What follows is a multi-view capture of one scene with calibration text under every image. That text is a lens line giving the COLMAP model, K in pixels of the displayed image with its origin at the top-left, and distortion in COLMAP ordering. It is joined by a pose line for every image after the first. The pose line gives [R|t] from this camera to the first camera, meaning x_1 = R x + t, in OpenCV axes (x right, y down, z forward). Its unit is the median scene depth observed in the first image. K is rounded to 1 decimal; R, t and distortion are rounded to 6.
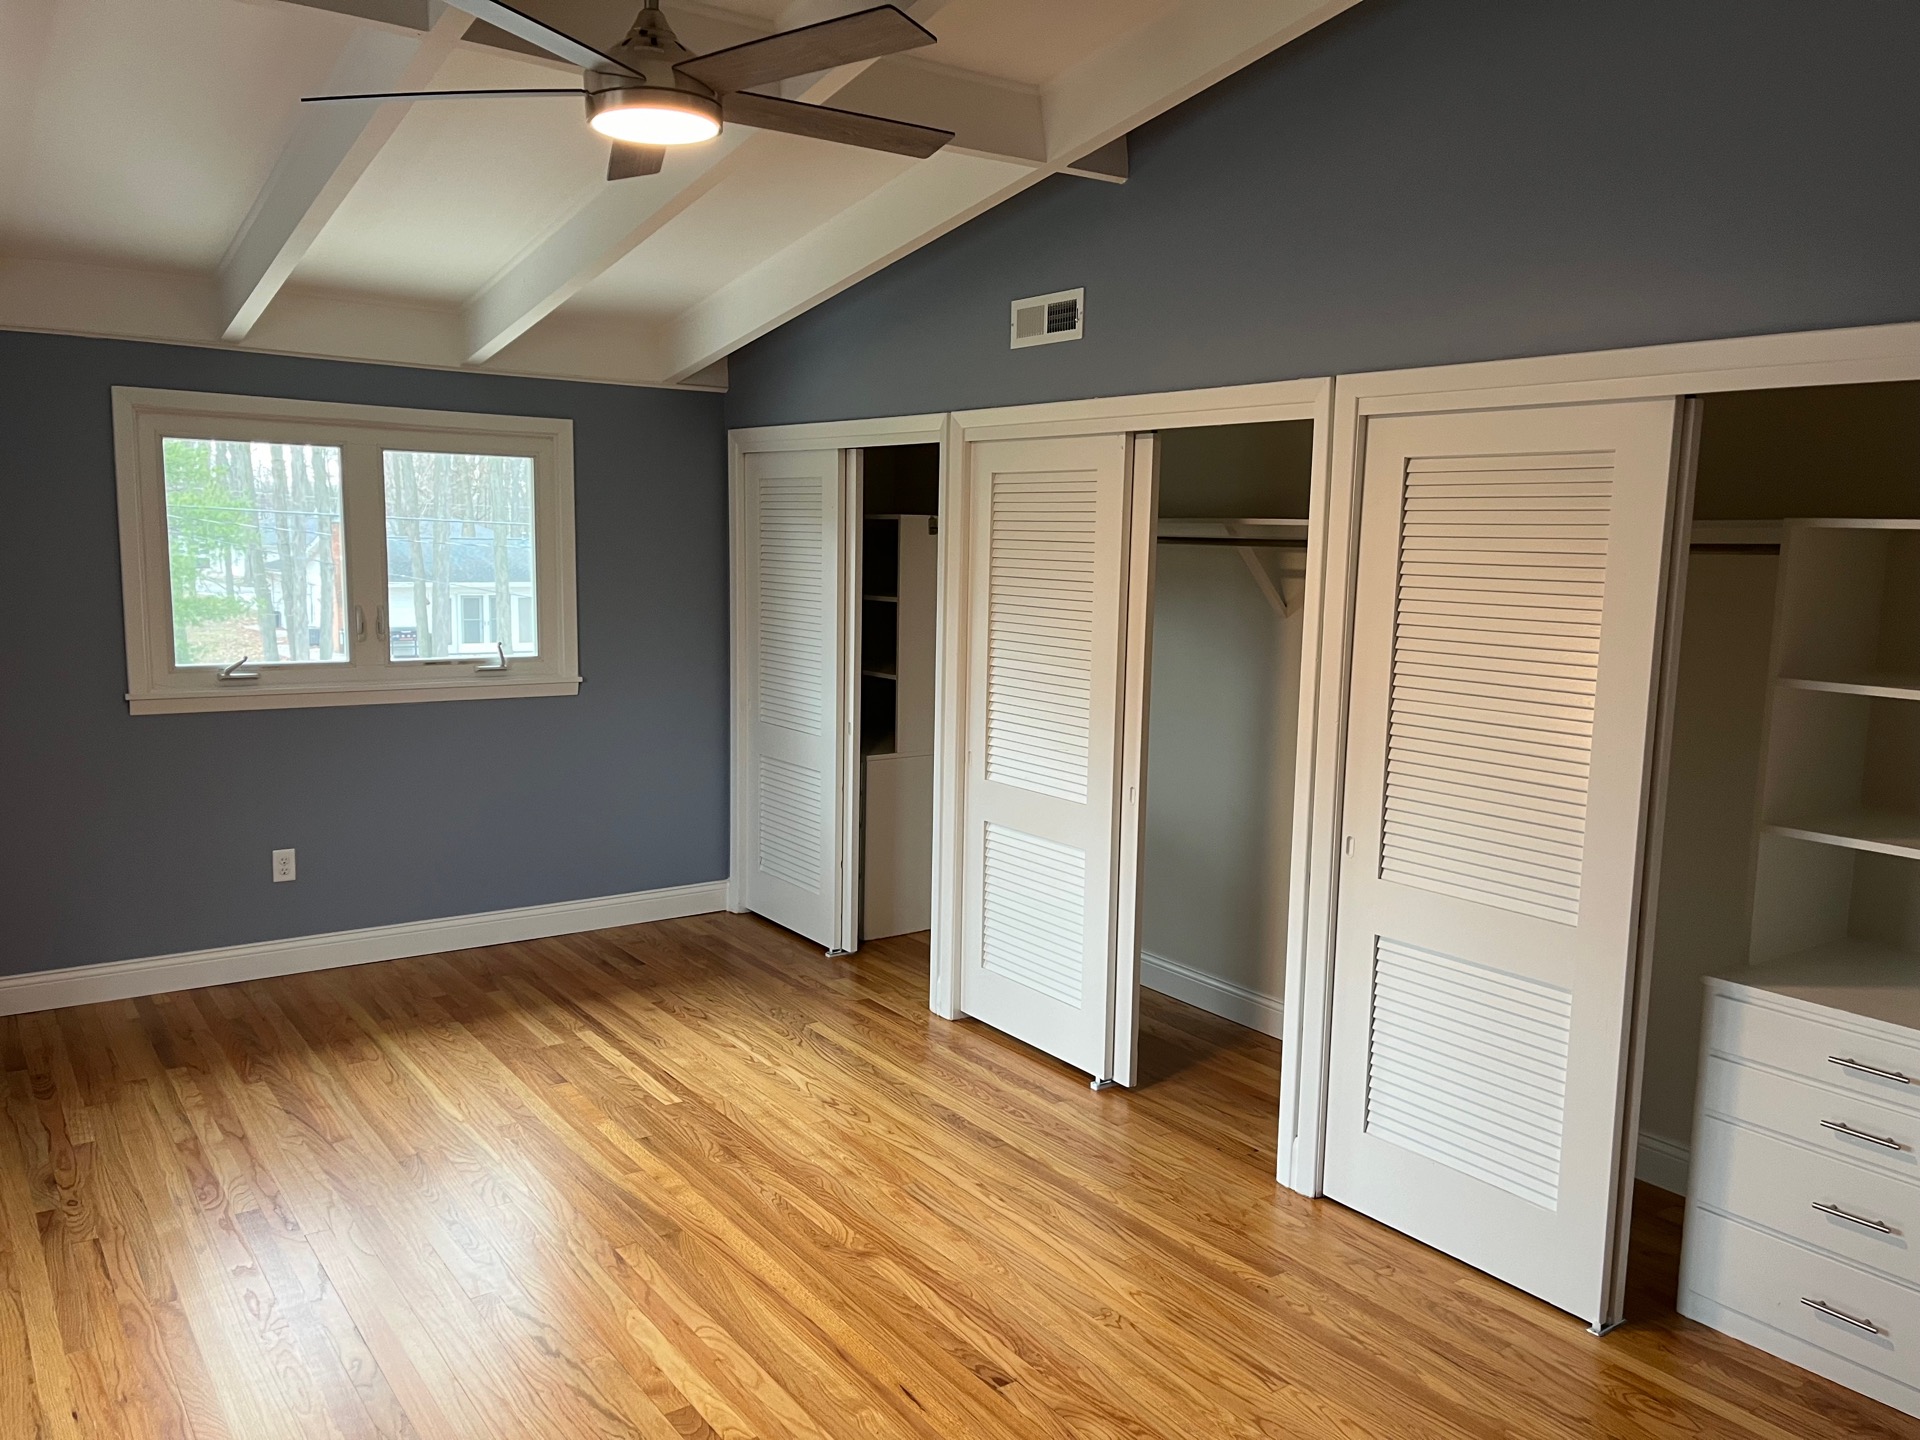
lens RADIAL K [[1472.6, 0, 966.3], [0, 1472.6, 725.0], [0, 0, 1]] dist [0.047843, 0.004484]
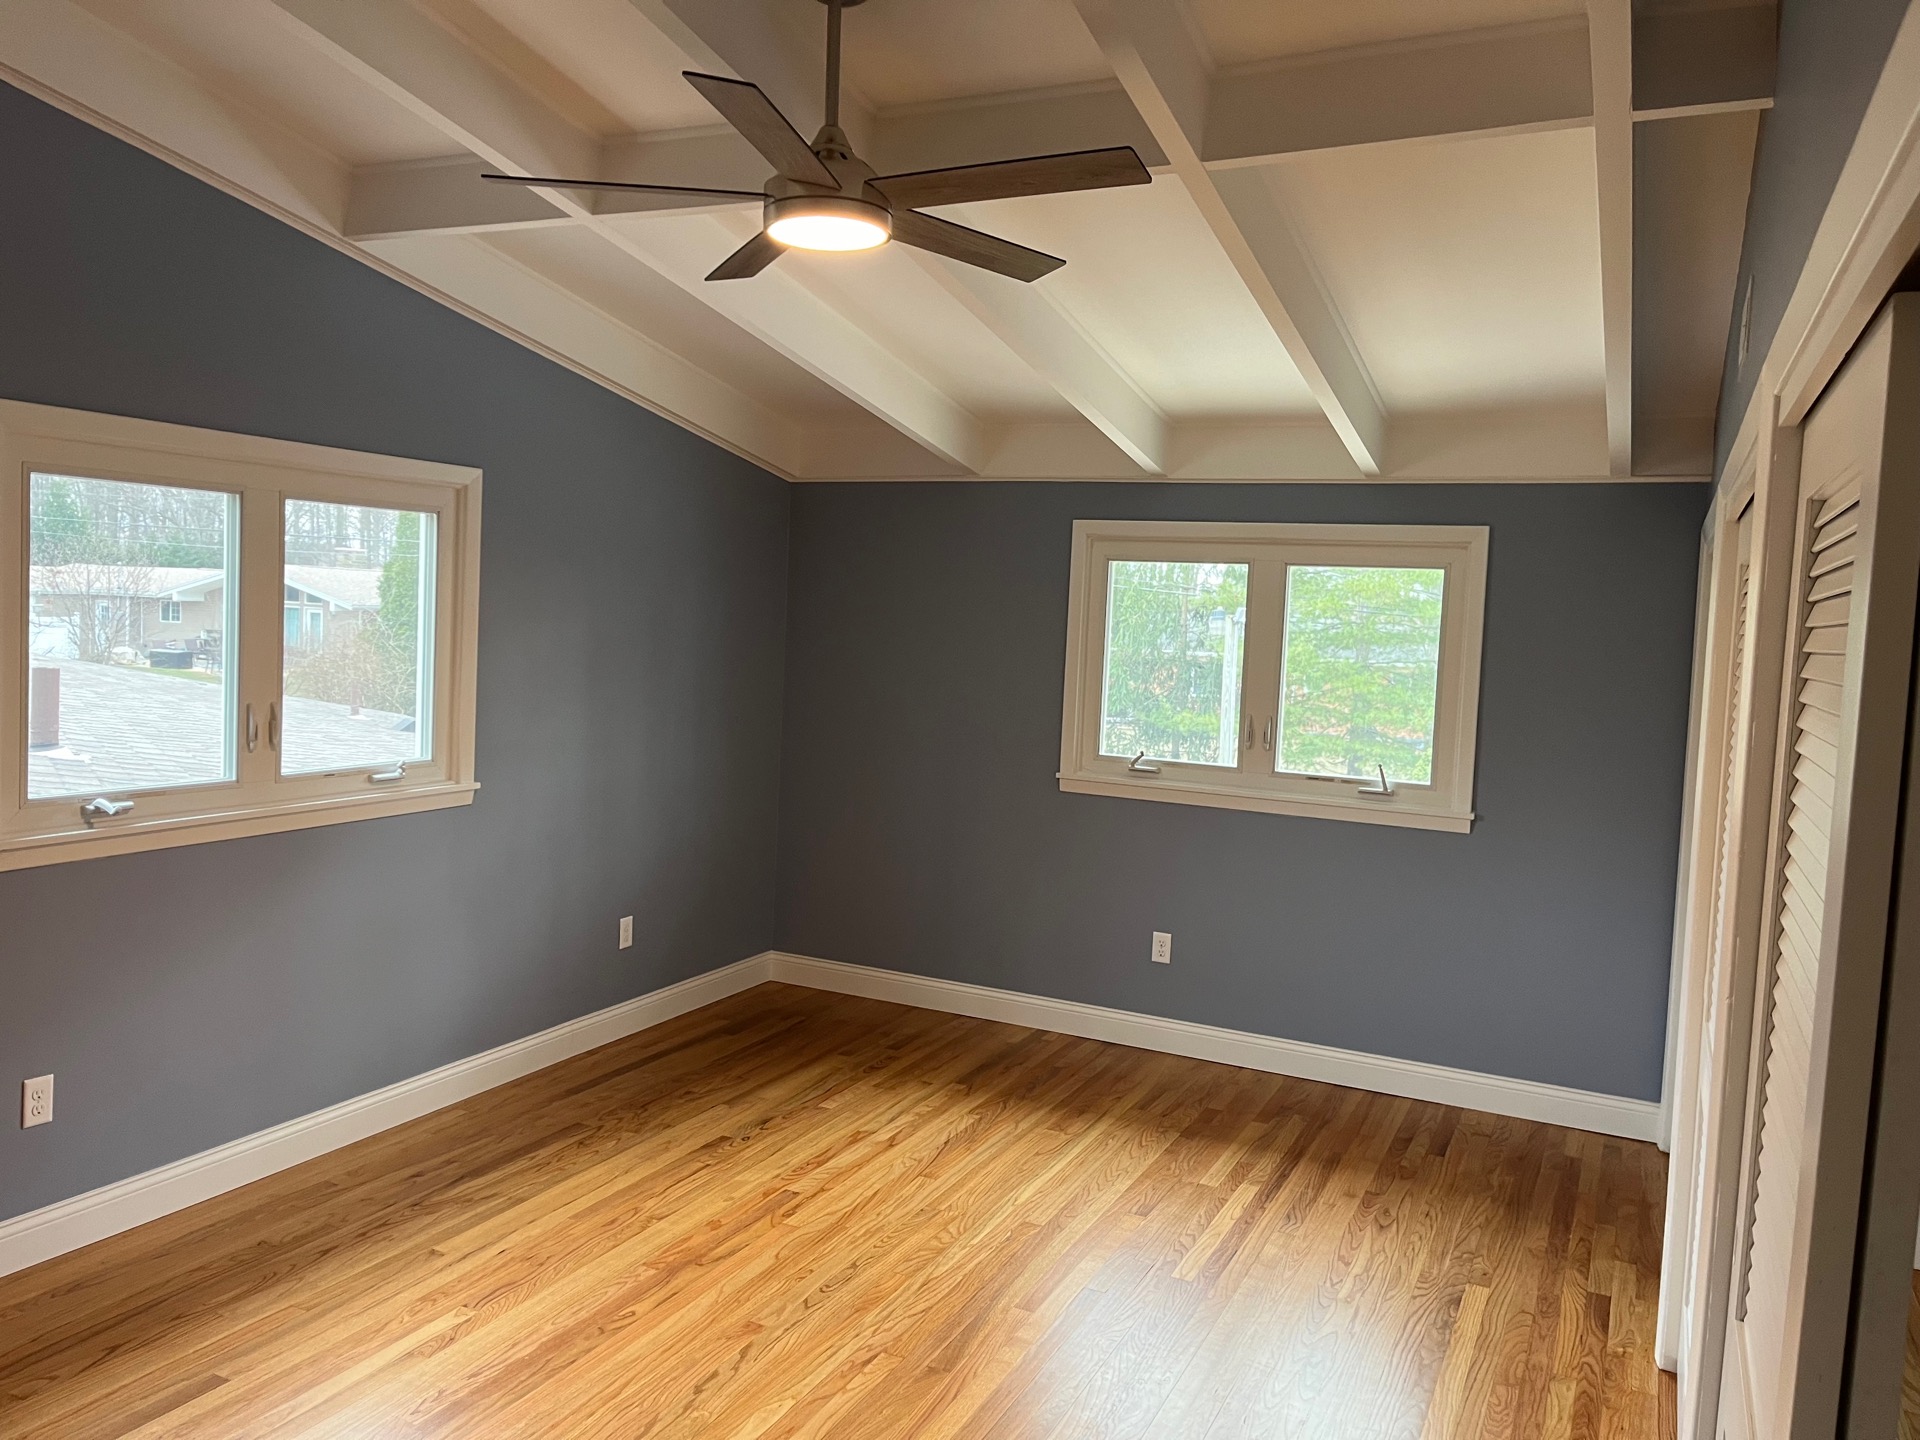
lens RADIAL K [[1482.1, 0, 960.2], [0, 1482.1, 711.7], [0, 0, 1]] dist [0.107099, -0.102588]
pose [[0.483415, 0.060630, -0.873289, 0.420368], [-0.149995, 0.988582, -0.014396, -0.038926], [0.862445, 0.137948, 0.486990, 0.336103]]
